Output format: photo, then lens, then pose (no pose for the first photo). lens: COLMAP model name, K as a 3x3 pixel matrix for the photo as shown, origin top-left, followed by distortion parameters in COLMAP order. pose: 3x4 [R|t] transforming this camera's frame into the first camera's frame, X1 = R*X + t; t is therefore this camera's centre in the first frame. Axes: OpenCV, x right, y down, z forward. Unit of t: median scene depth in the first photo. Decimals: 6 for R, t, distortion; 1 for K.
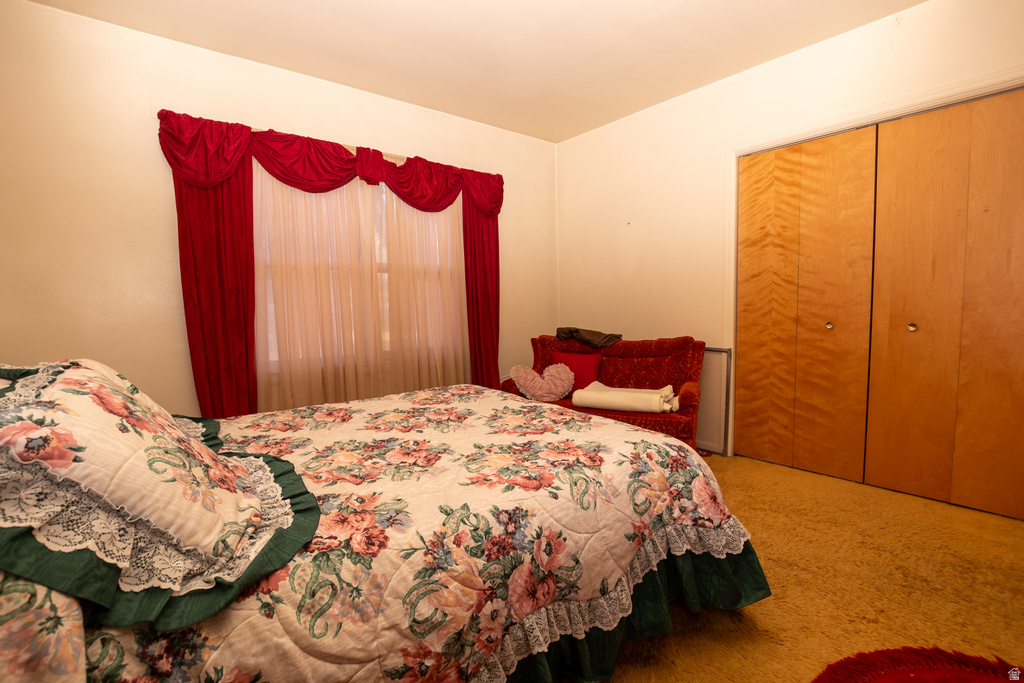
lens RADIAL K [[459.6, 0, 517.9], [0, 459.6, 340.6], [0, 0, 1]] dist [-0.036943, 0.006316]
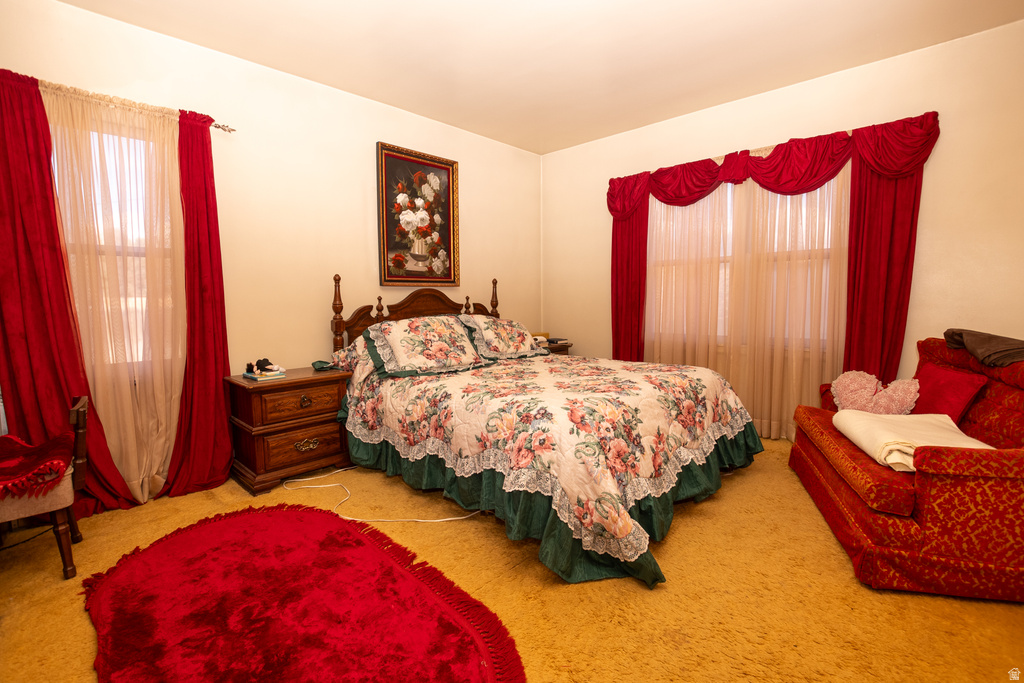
lens RADIAL K [[459.6, 0, 517.9], [0, 459.6, 340.6], [0, 0, 1]] dist [-0.036943, 0.006316]
pose [[0.127104, 0.099658, -0.986870, 0.825243], [-0.065221, 0.993626, 0.091940, -0.037963], [0.989743, 0.052679, 0.132794, 0.396136]]
